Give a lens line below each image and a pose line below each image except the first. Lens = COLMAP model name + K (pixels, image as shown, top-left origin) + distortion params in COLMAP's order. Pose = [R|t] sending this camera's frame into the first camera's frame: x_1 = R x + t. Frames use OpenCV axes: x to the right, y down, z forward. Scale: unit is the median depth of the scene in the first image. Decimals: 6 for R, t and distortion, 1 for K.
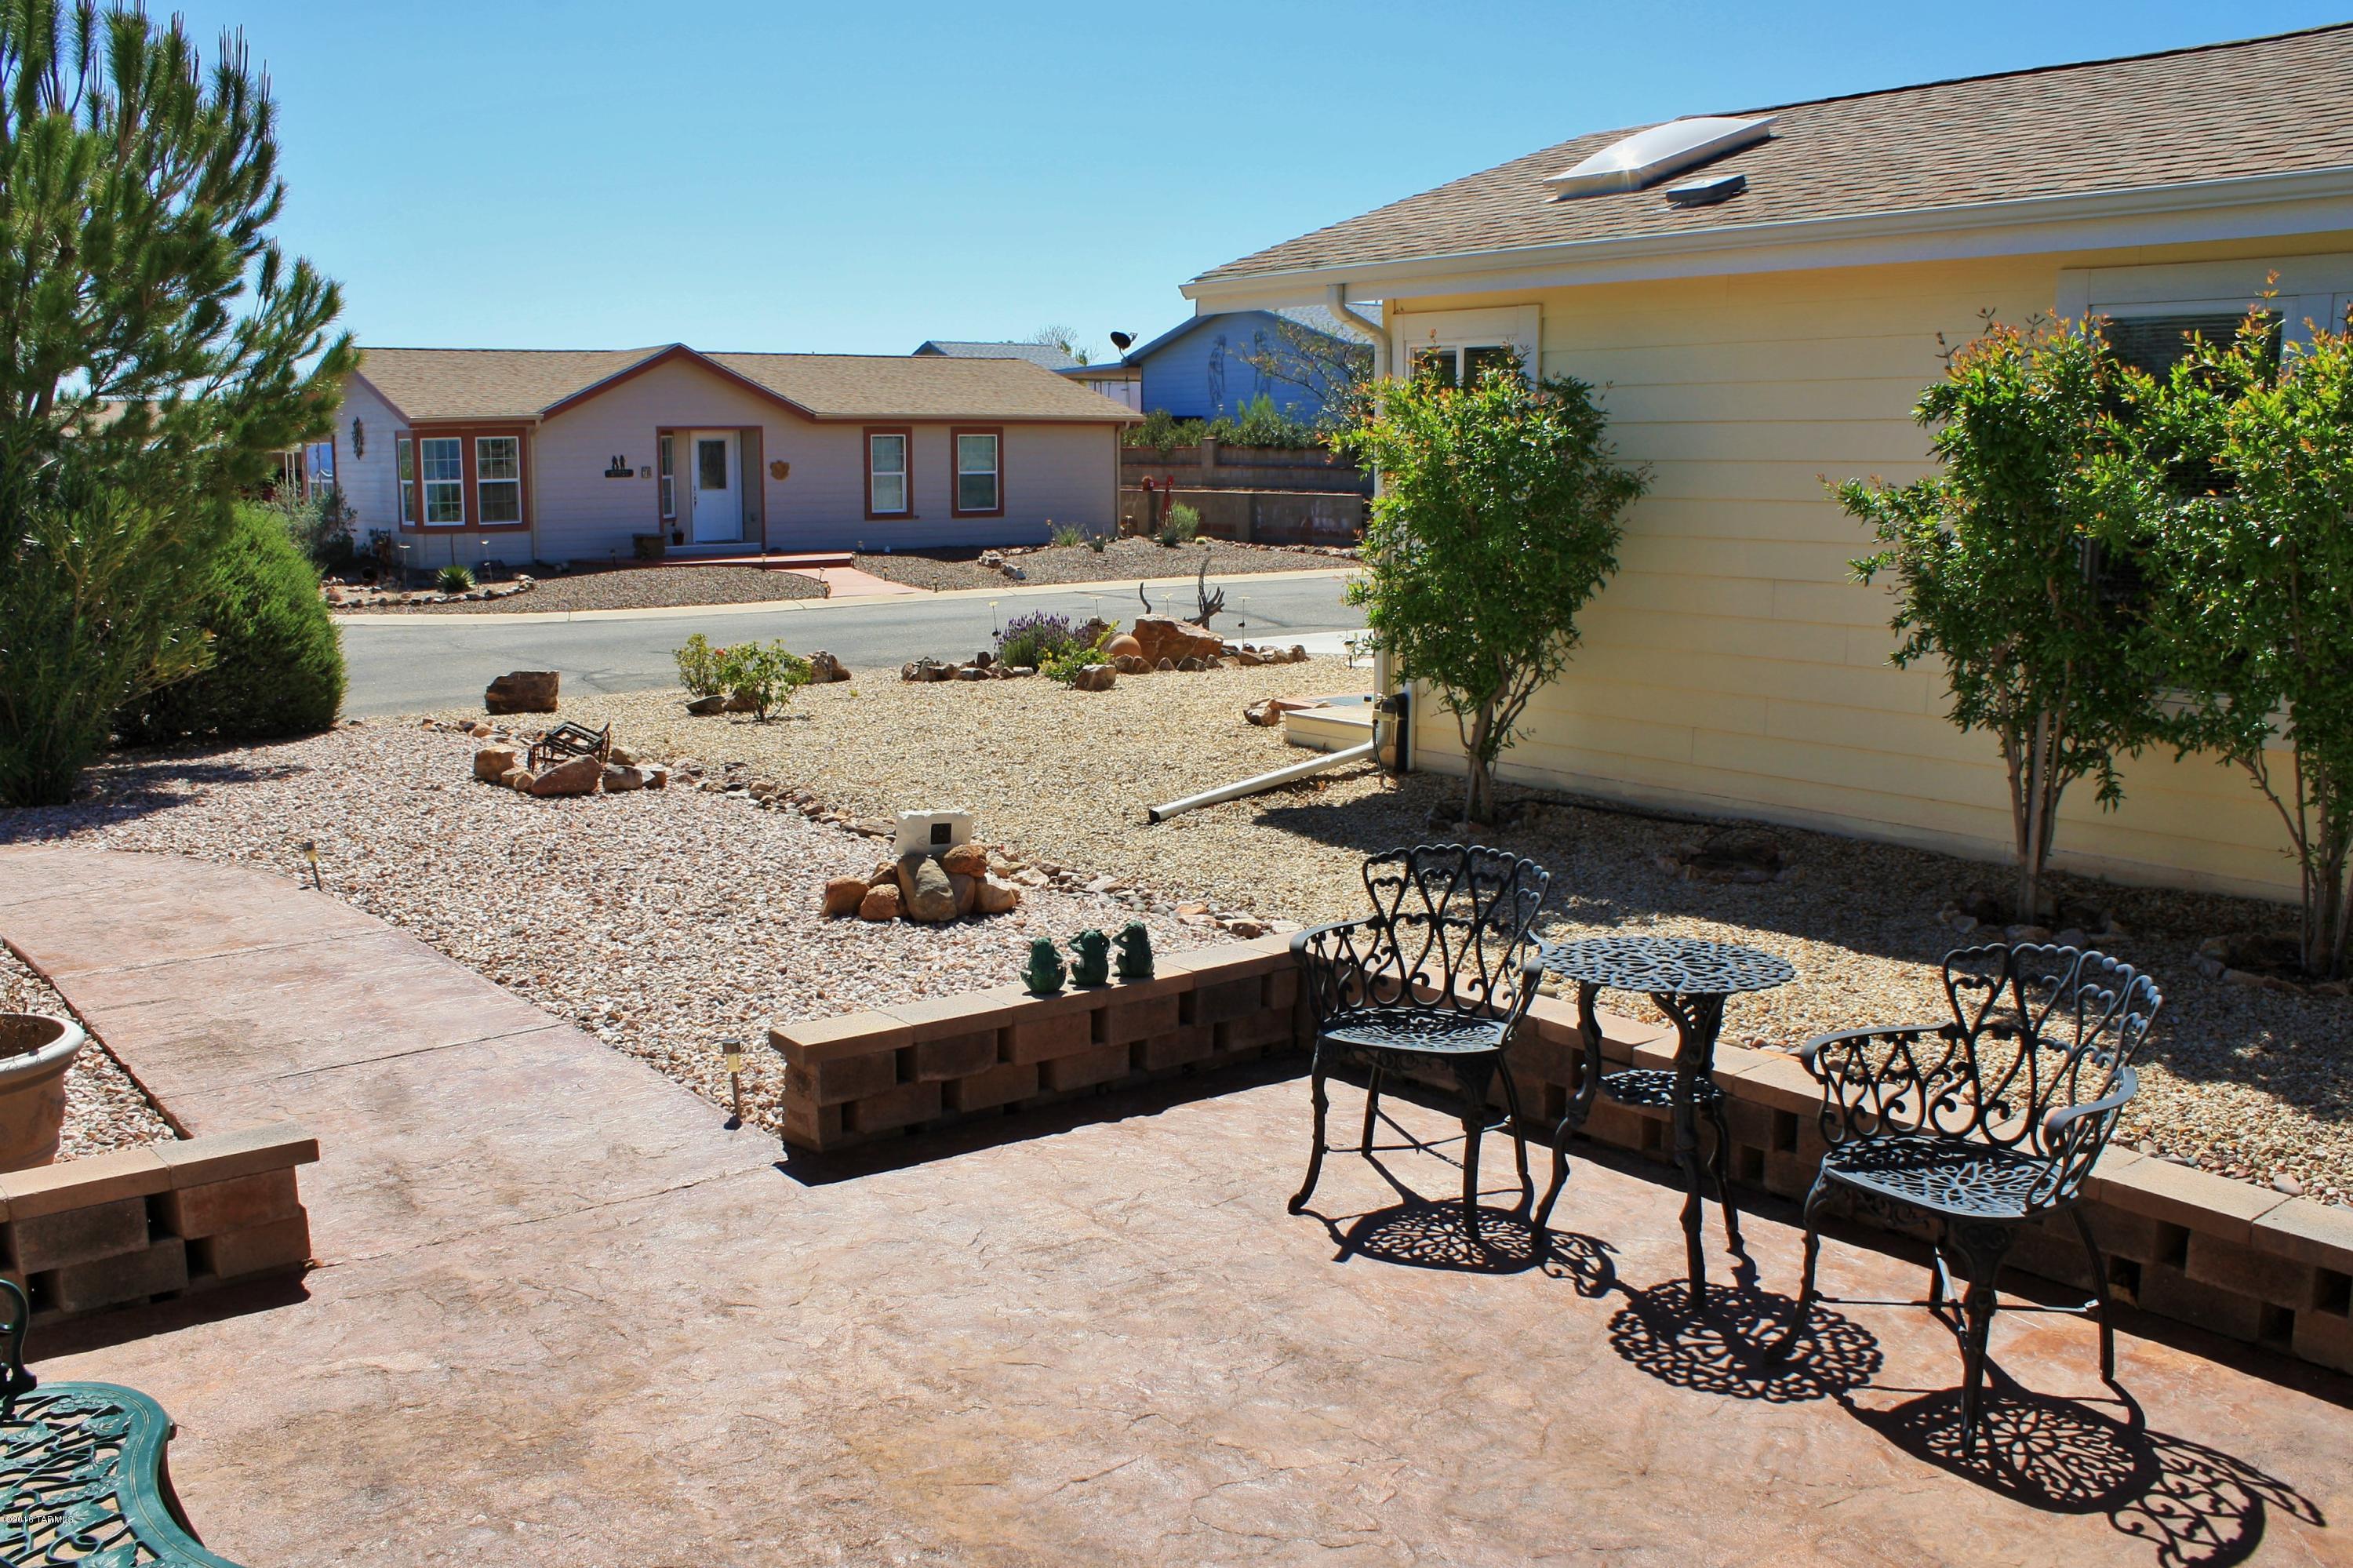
lens RADIAL K [[1983.9, 0, 1289.5], [0, 1983.9, 792.7], [0, 0, 1]] dist [-0.161480, 0.121008]
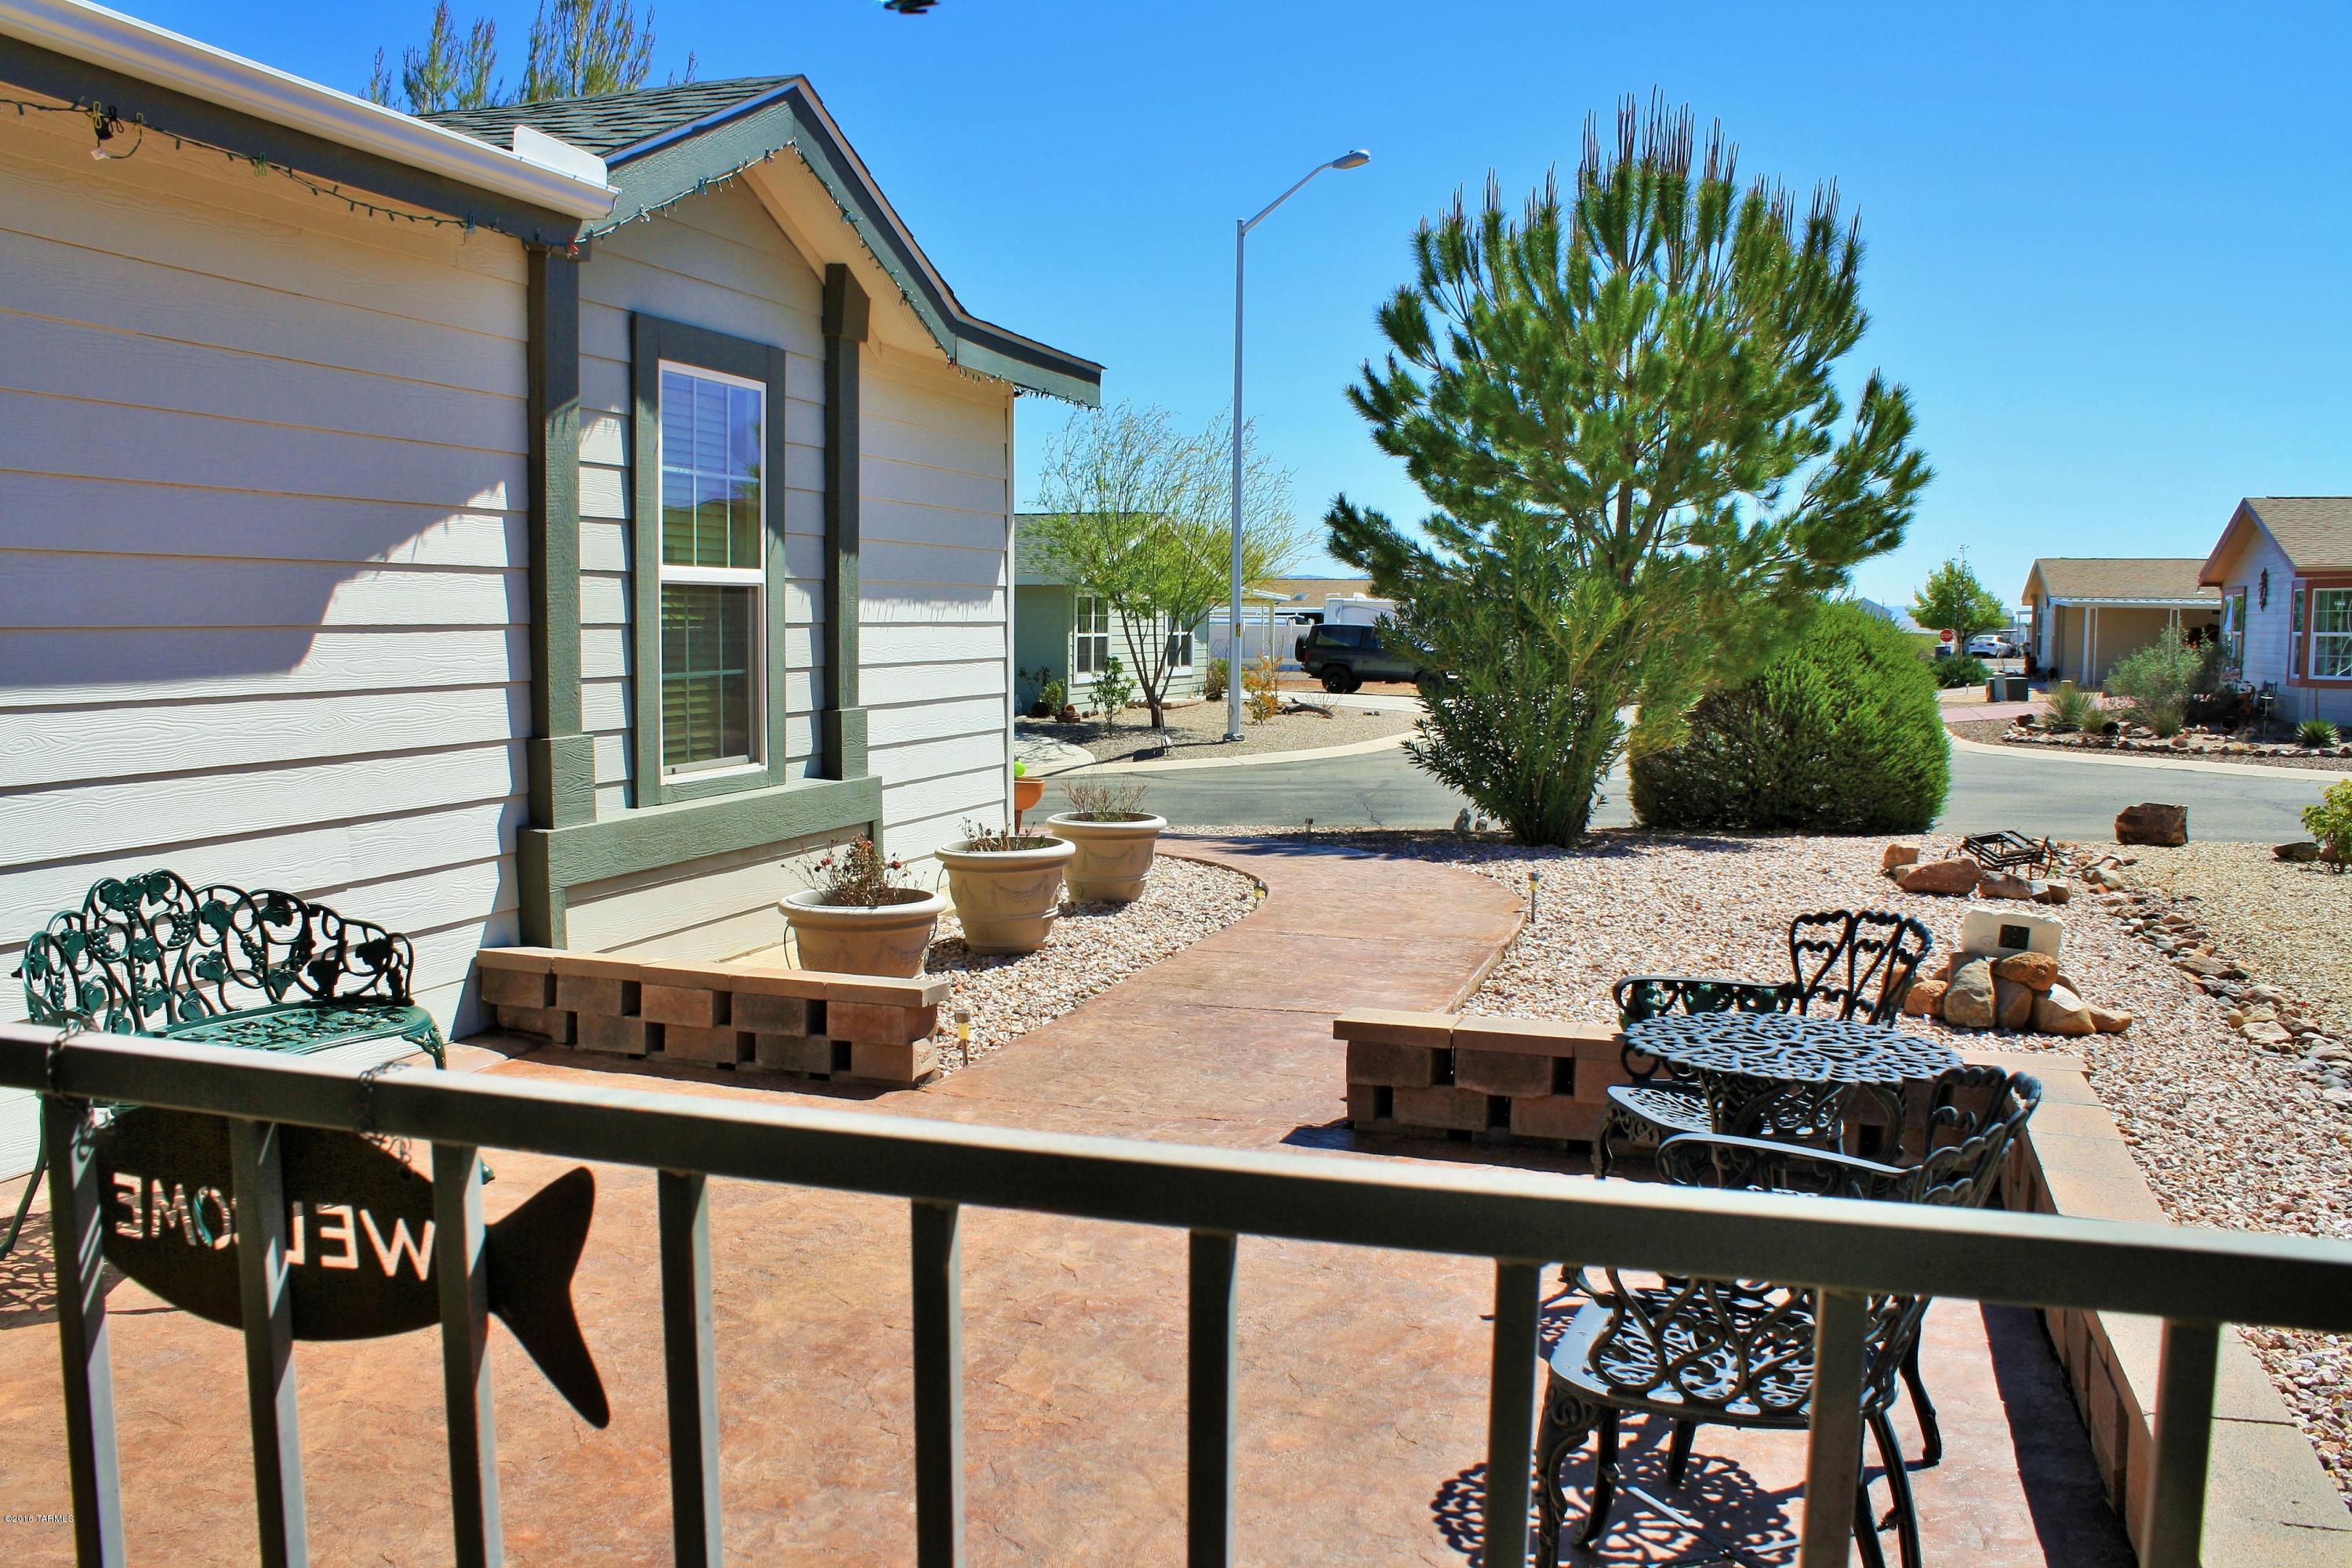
lens RADIAL K [[1983.0, 0, 1172.8], [0, 1983.0, 775.1], [0, 0, 1]] dist [-0.161480, 0.121008]
pose [[0.539331, 0.067074, -0.839418, 0.139556], [-0.143130, 0.989620, -0.012886, 0.005589], [0.829841, 0.127096, 0.543333, 0.077407]]
